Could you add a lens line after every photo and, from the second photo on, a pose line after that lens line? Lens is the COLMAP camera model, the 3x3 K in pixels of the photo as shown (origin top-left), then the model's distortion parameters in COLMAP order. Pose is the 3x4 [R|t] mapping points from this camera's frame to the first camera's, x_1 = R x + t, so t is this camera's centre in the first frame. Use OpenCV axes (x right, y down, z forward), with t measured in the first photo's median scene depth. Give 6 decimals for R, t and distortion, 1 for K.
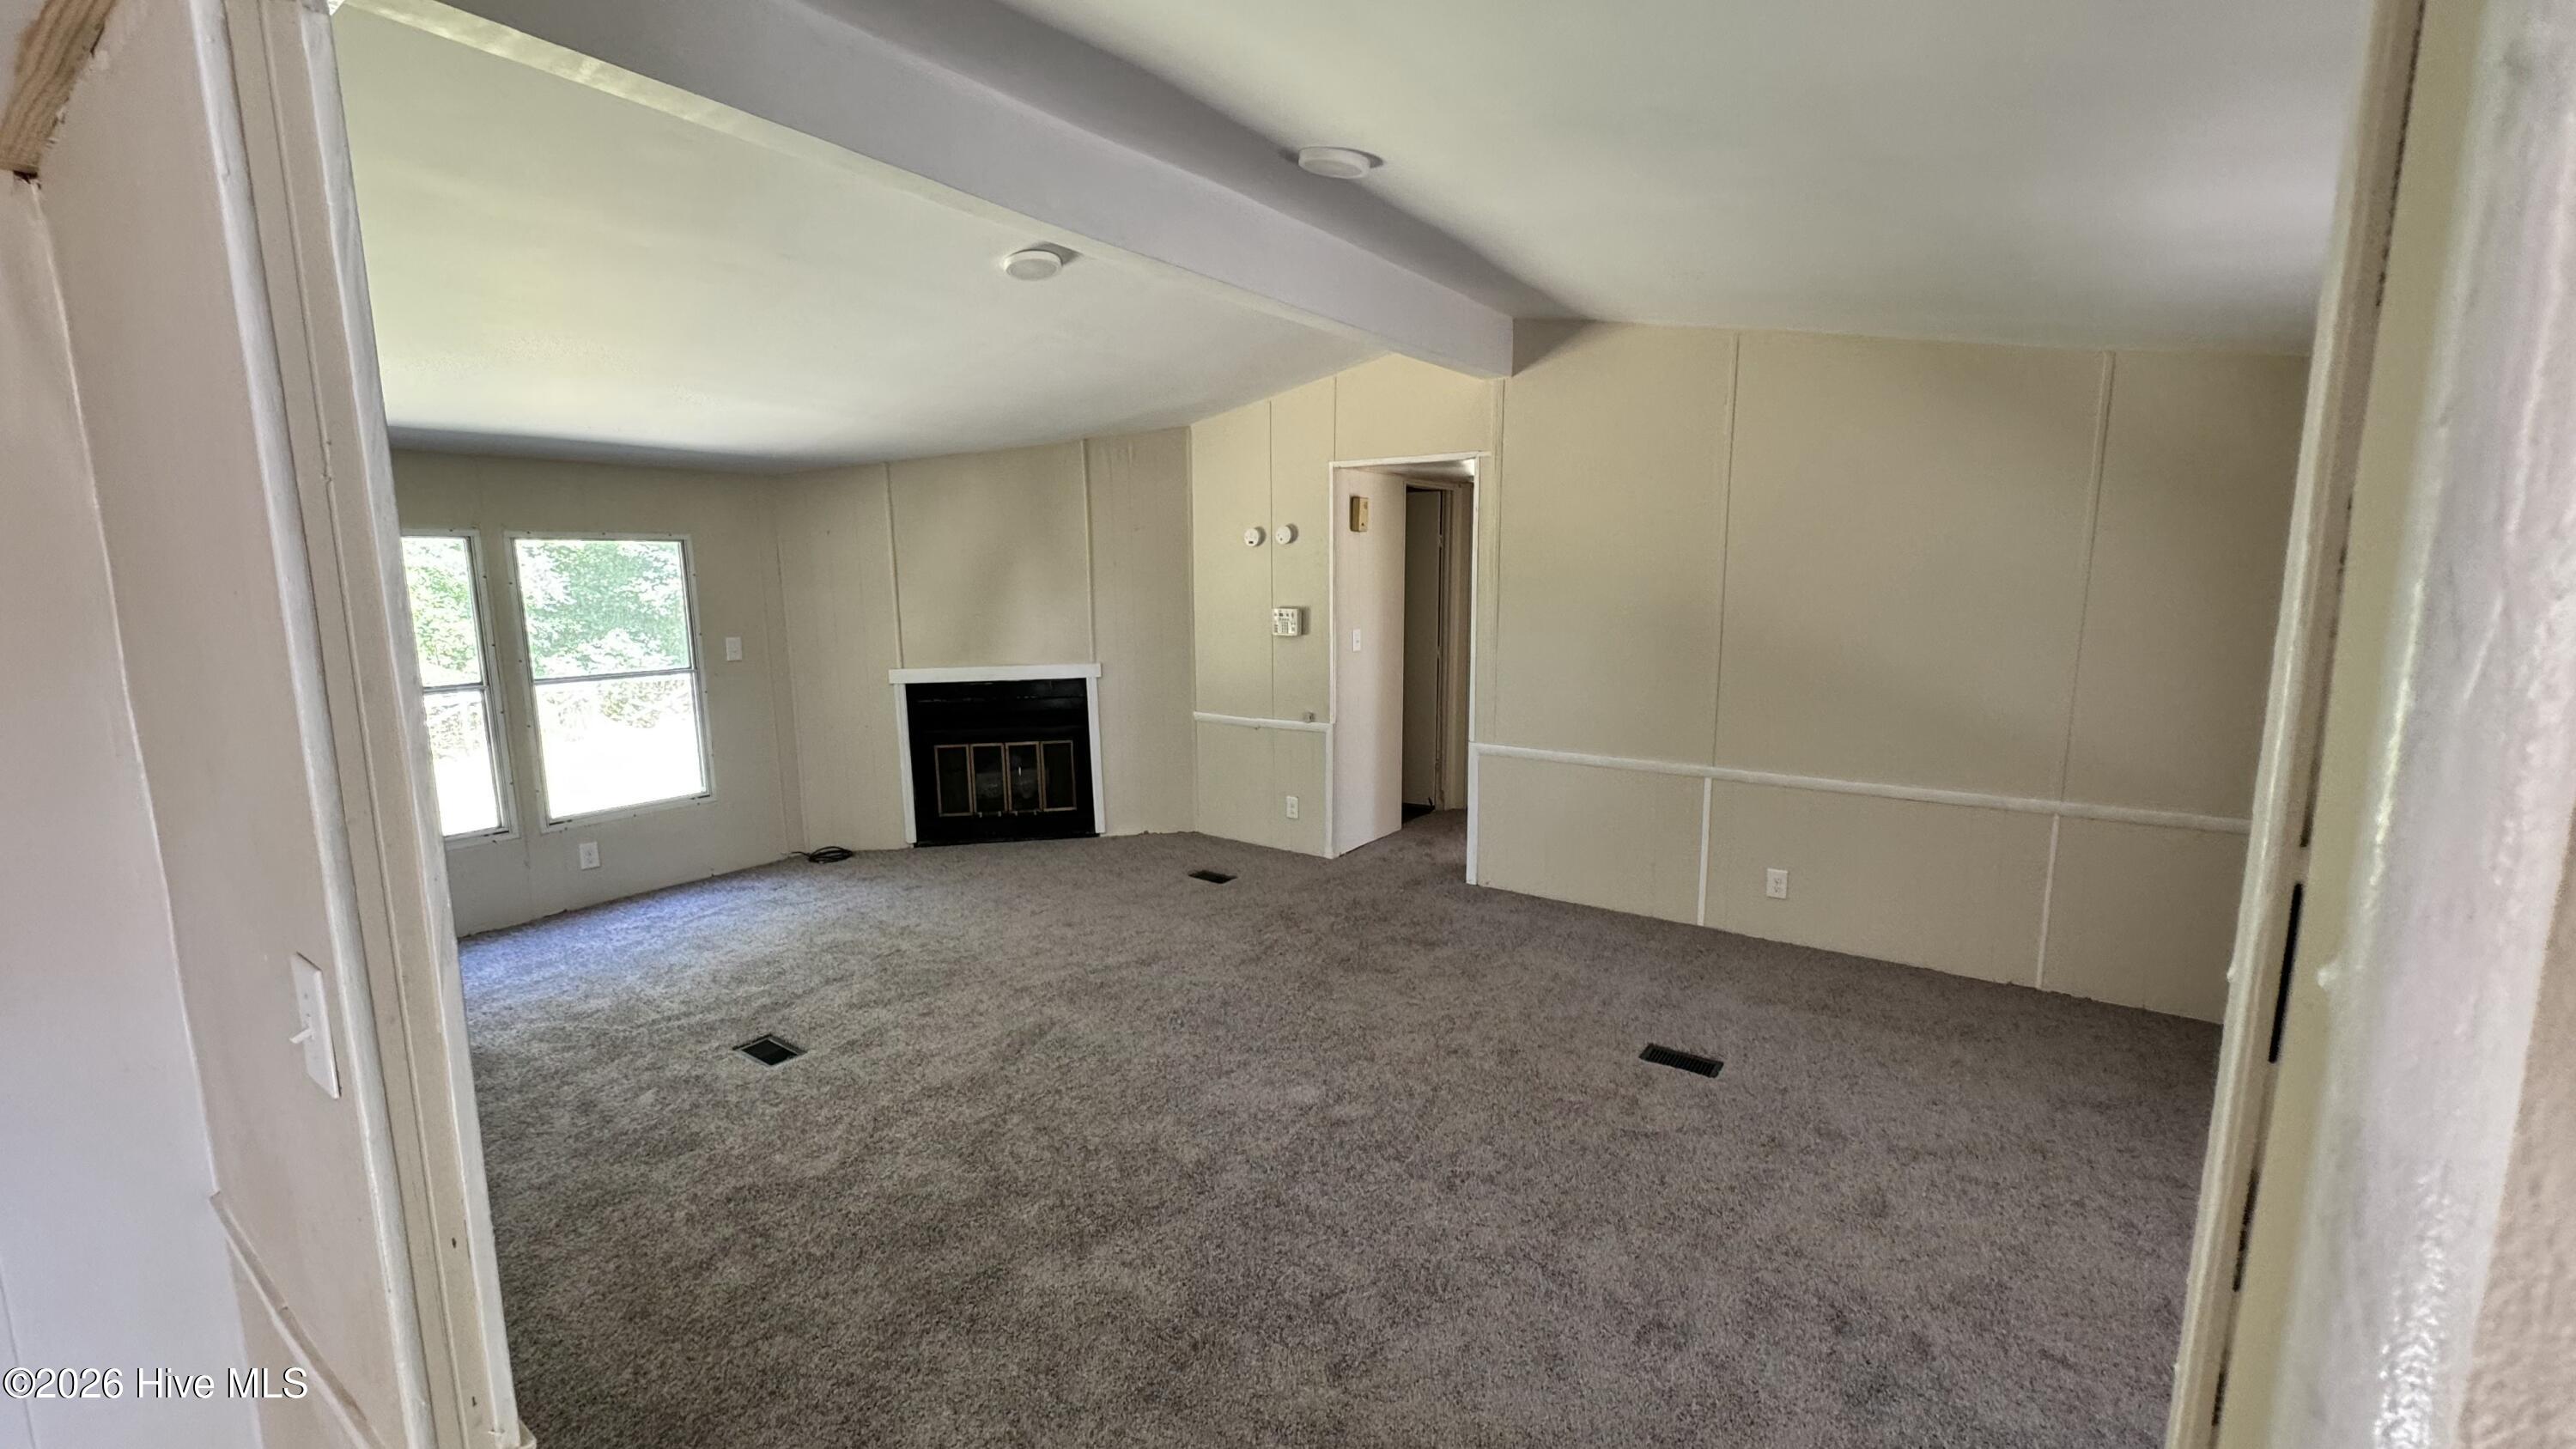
lens RADIAL K [[1023.7, 0, 1284.2], [0, 1023.7, 732.5], [0, 0, 1]] dist [0.000548, 0.000131]
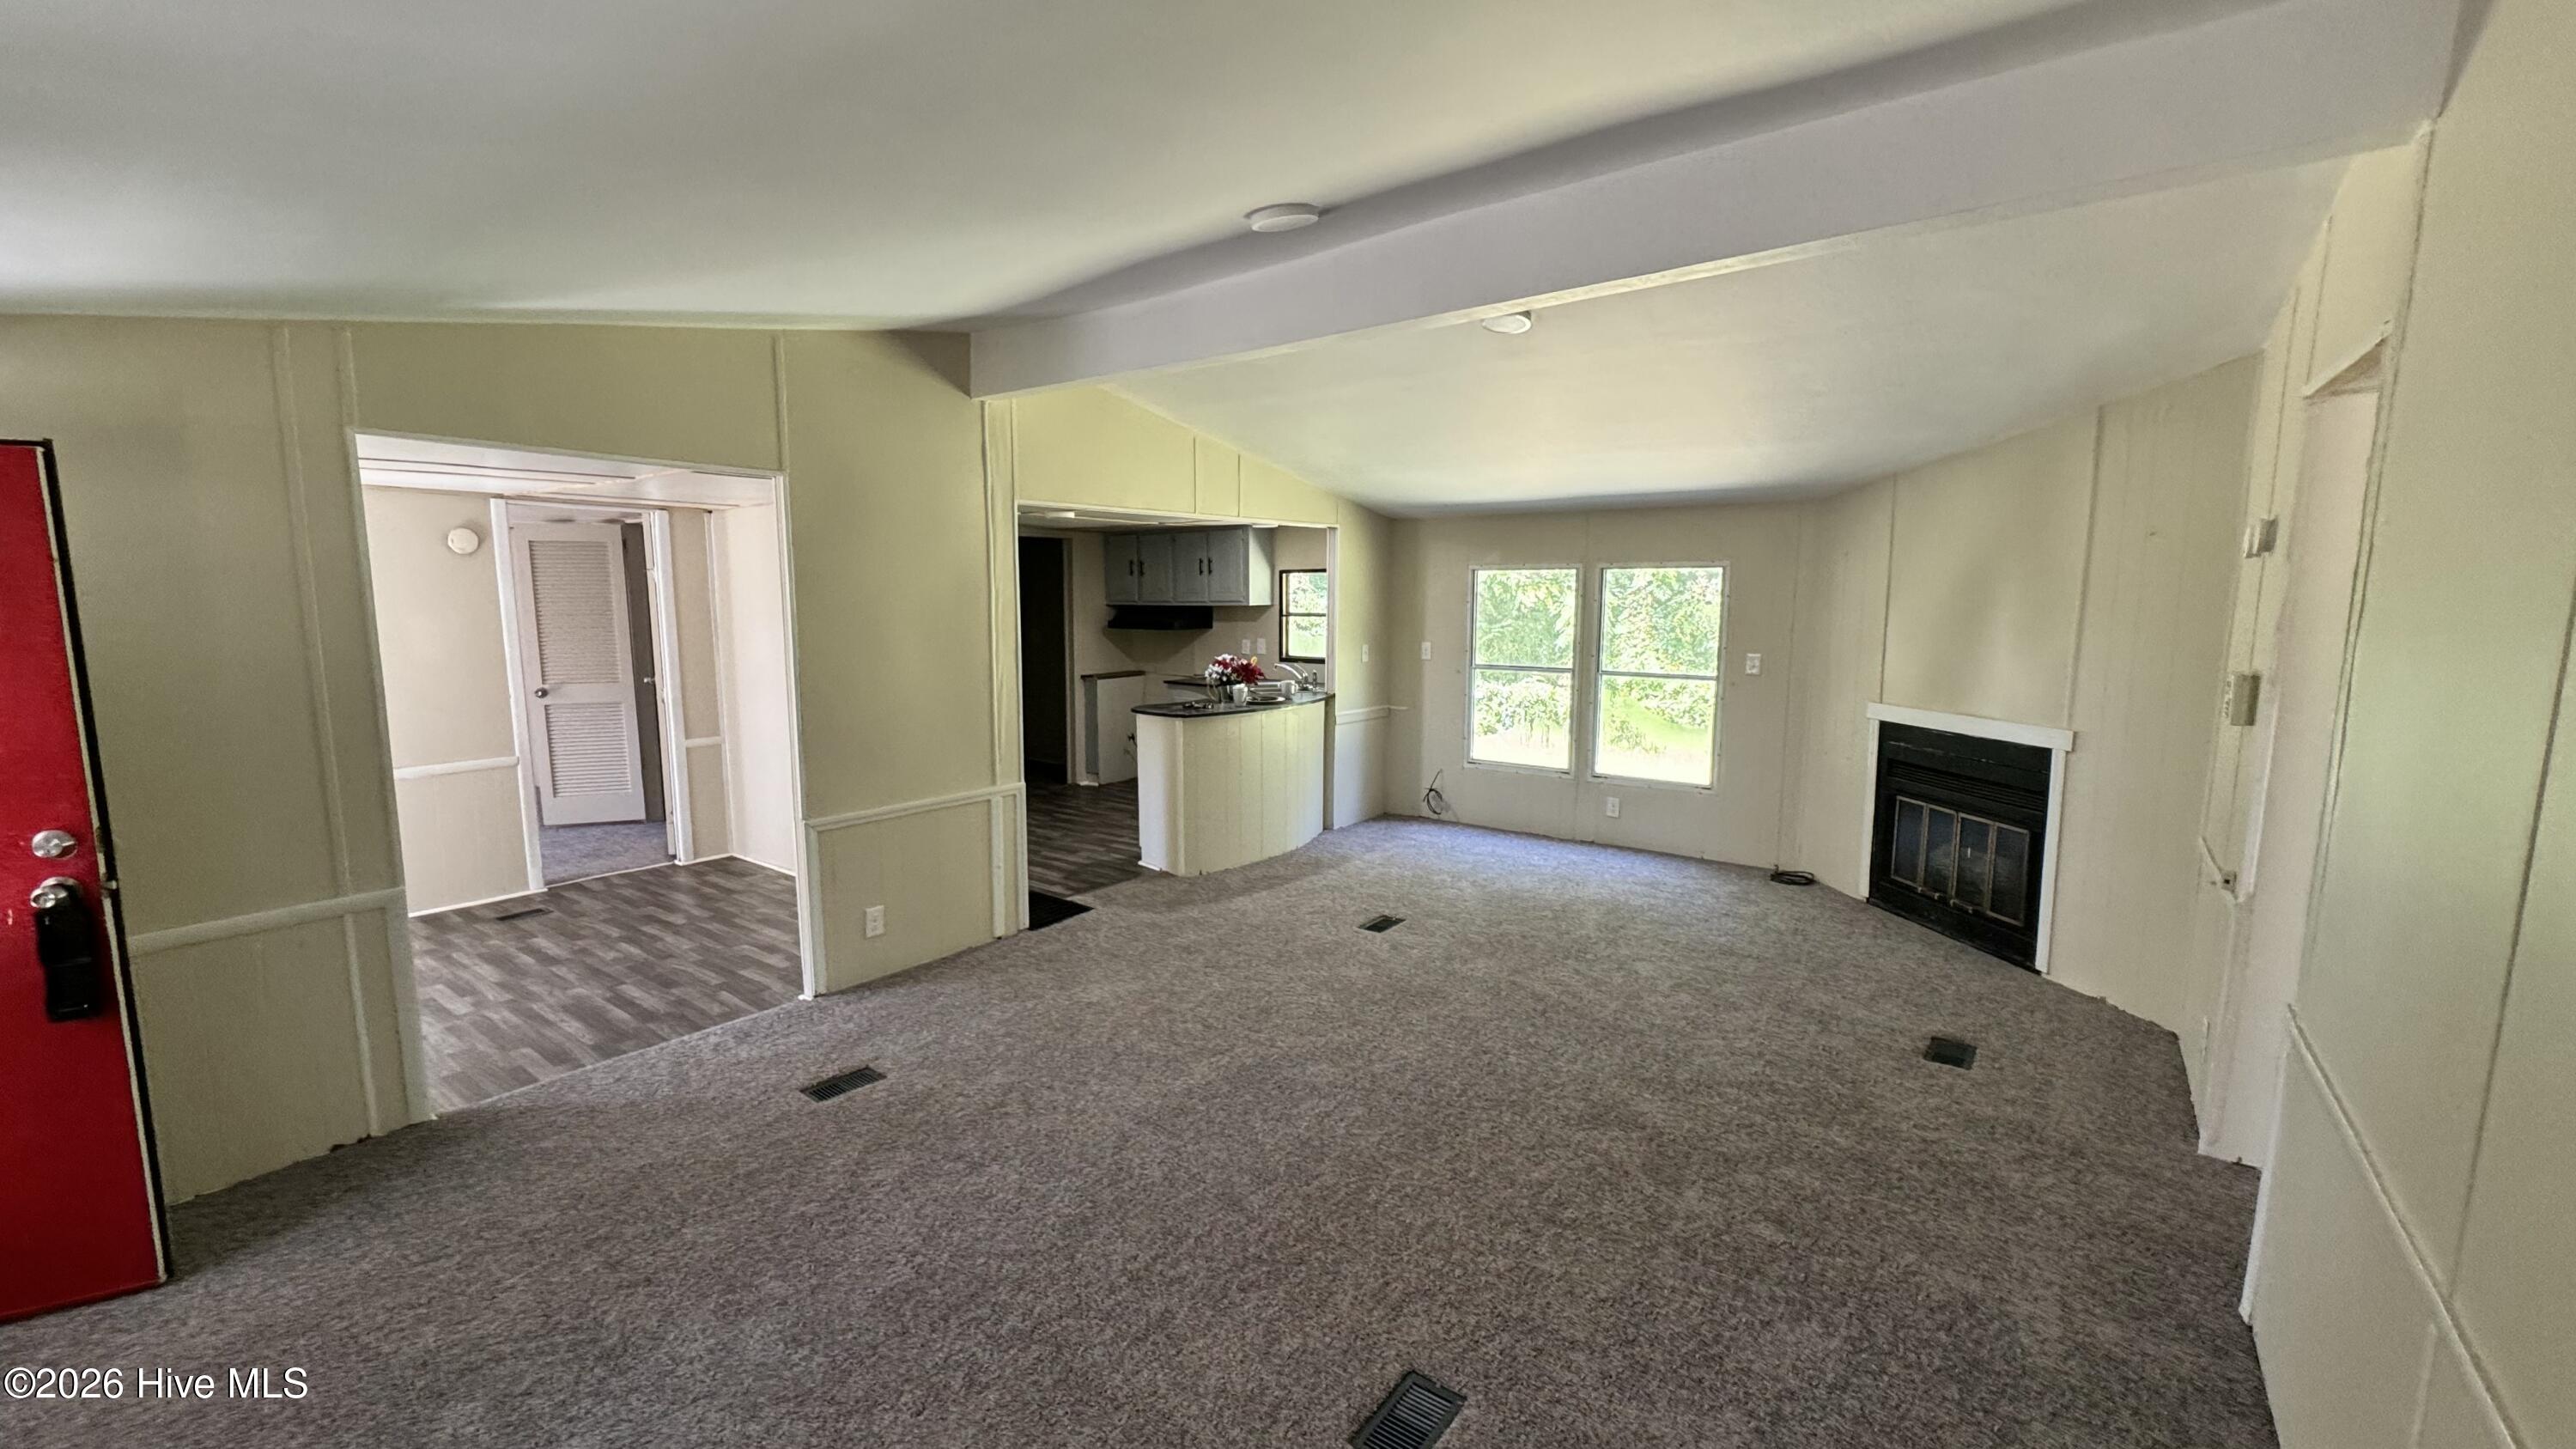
lens RADIAL K [[1023.7, 0, 1291.6], [0, 1023.7, 729.4], [0, 0, 1]] dist [0.000548, 0.000131]
pose [[-0.030636, 0.138811, -0.989845, 0.562330], [-0.158747, 0.977064, 0.141932, -0.089963], [0.986844, 0.161483, -0.007897, 0.528362]]
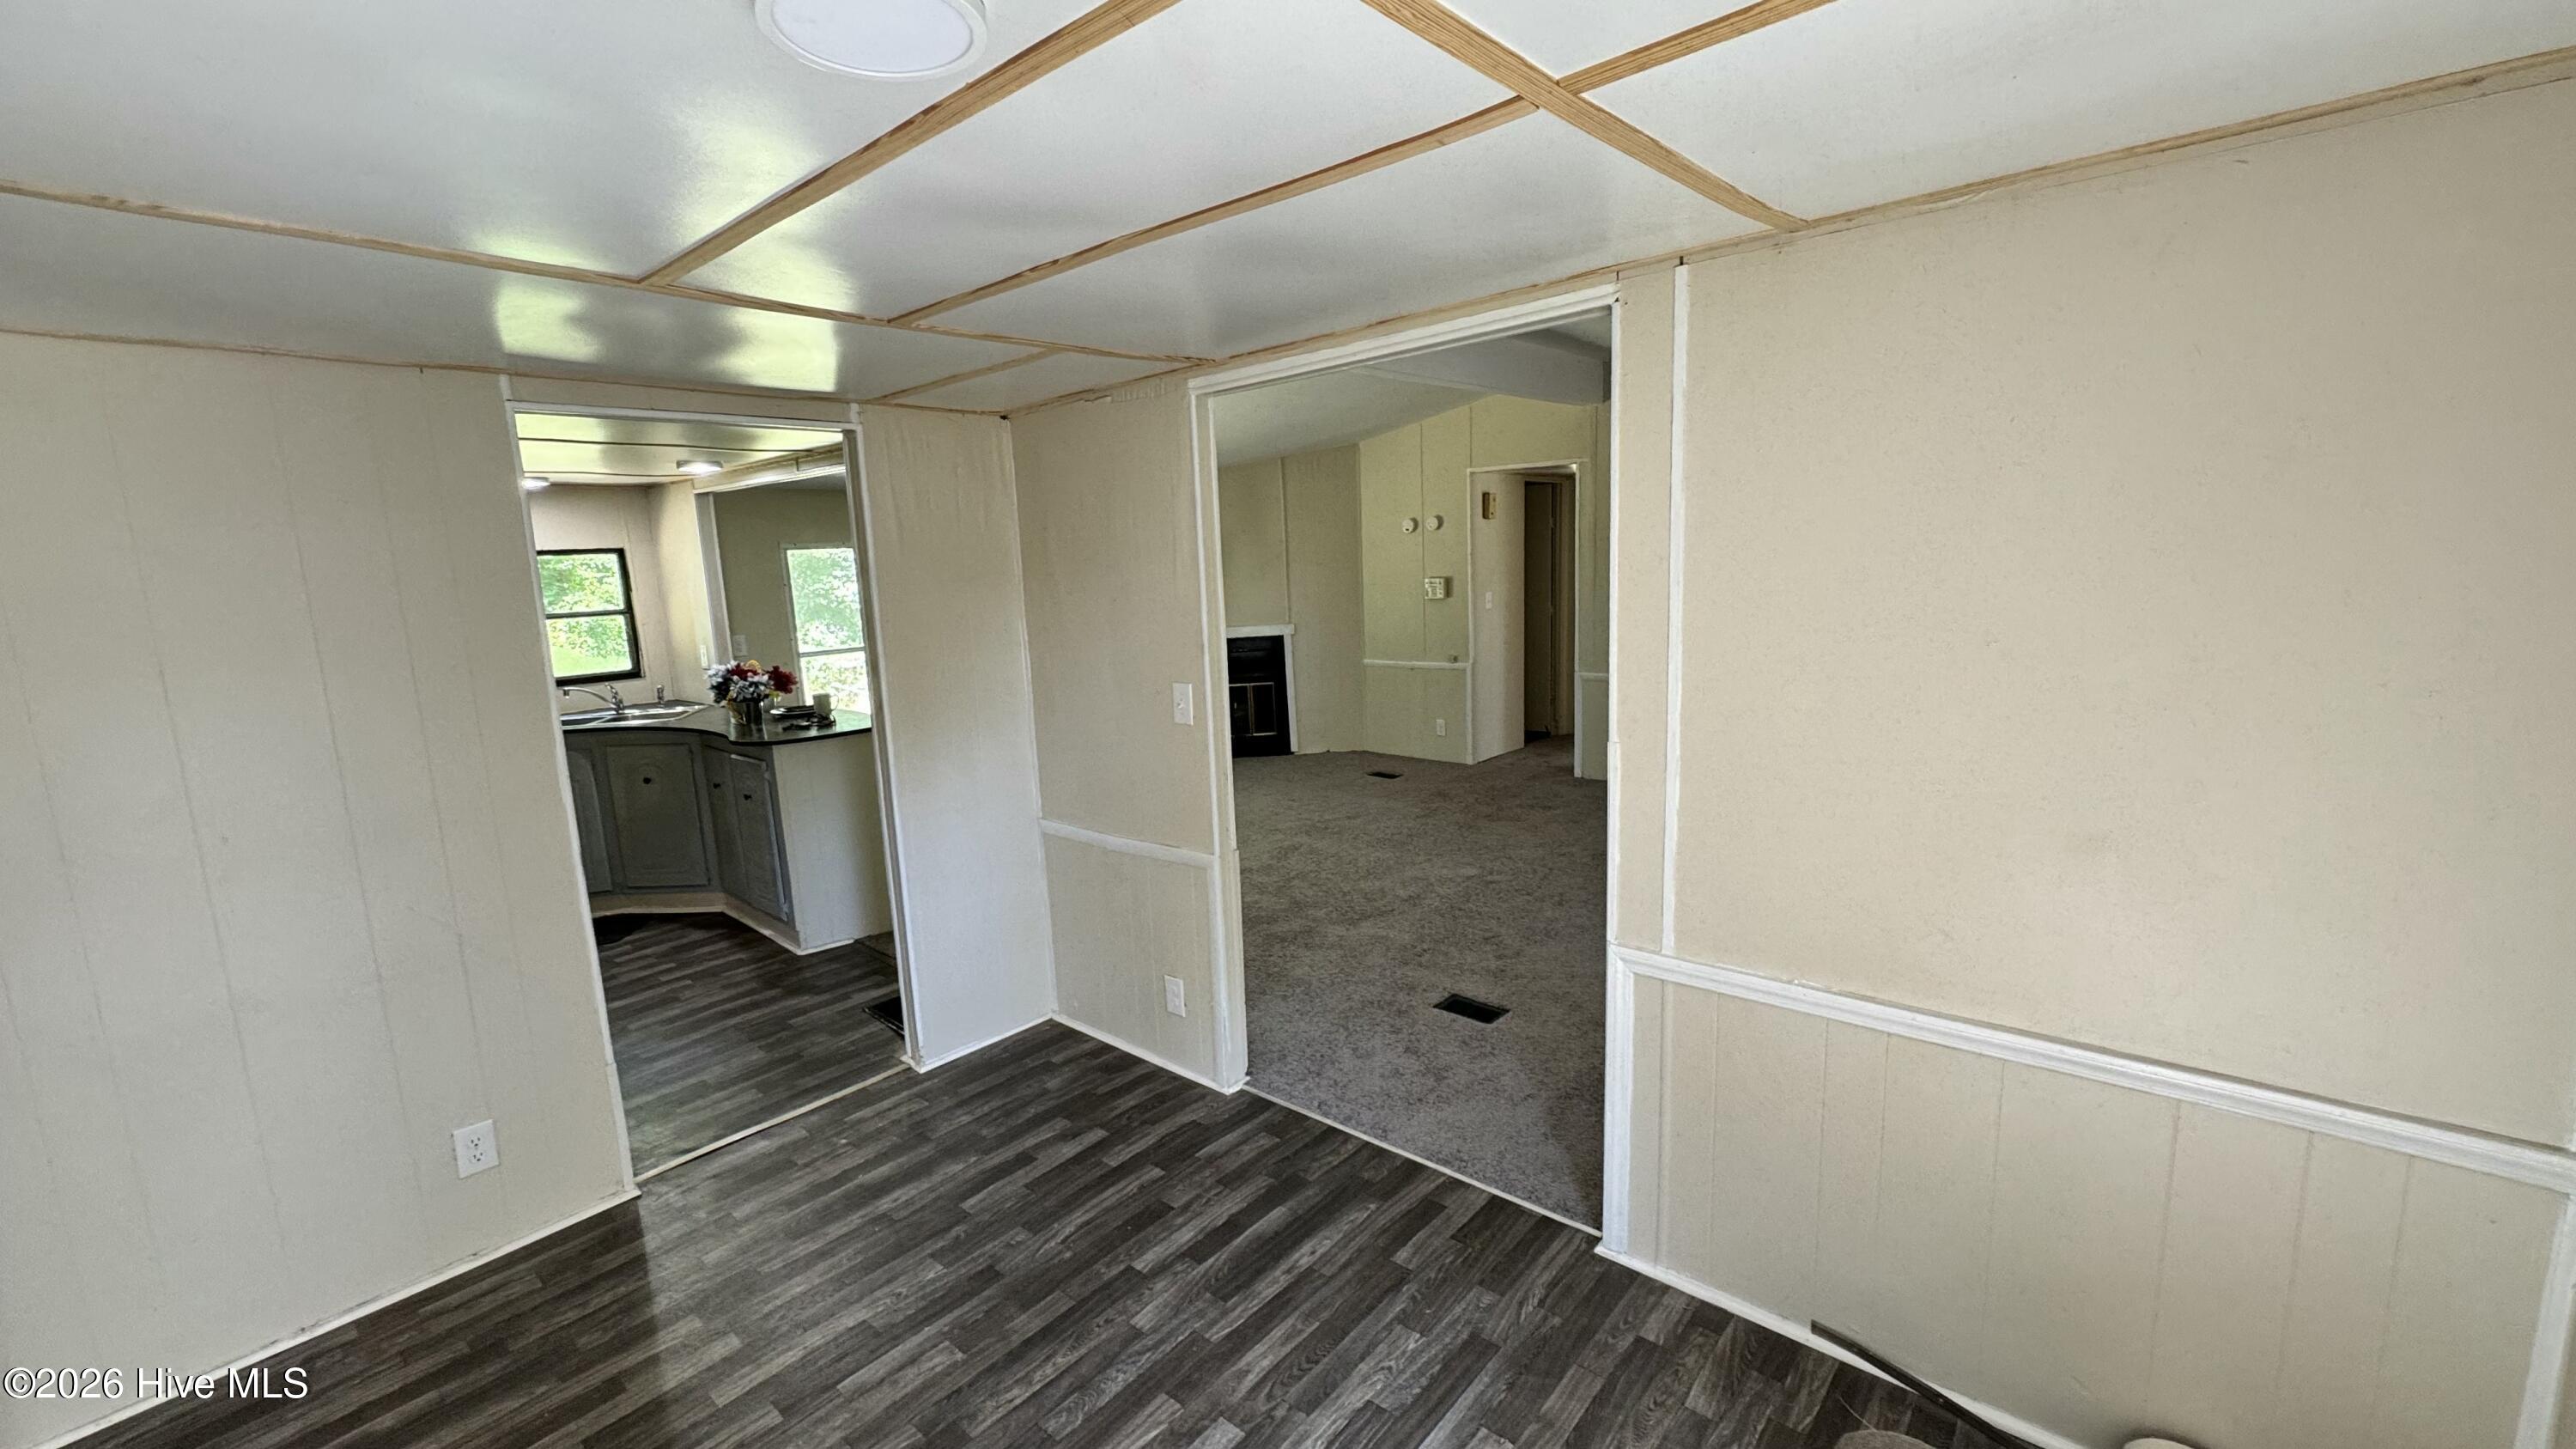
lens RADIAL K [[1023.7, 0, 1284.6], [0, 1023.7, 732.6], [0, 0, 1]] dist [0.000548, 0.000131]
pose [[0.993826, -0.014800, -0.109957, -0.050512], [0.016721, 0.999723, 0.016571, 0.056979], [0.109681, -0.018307, 0.993798, -0.368125]]
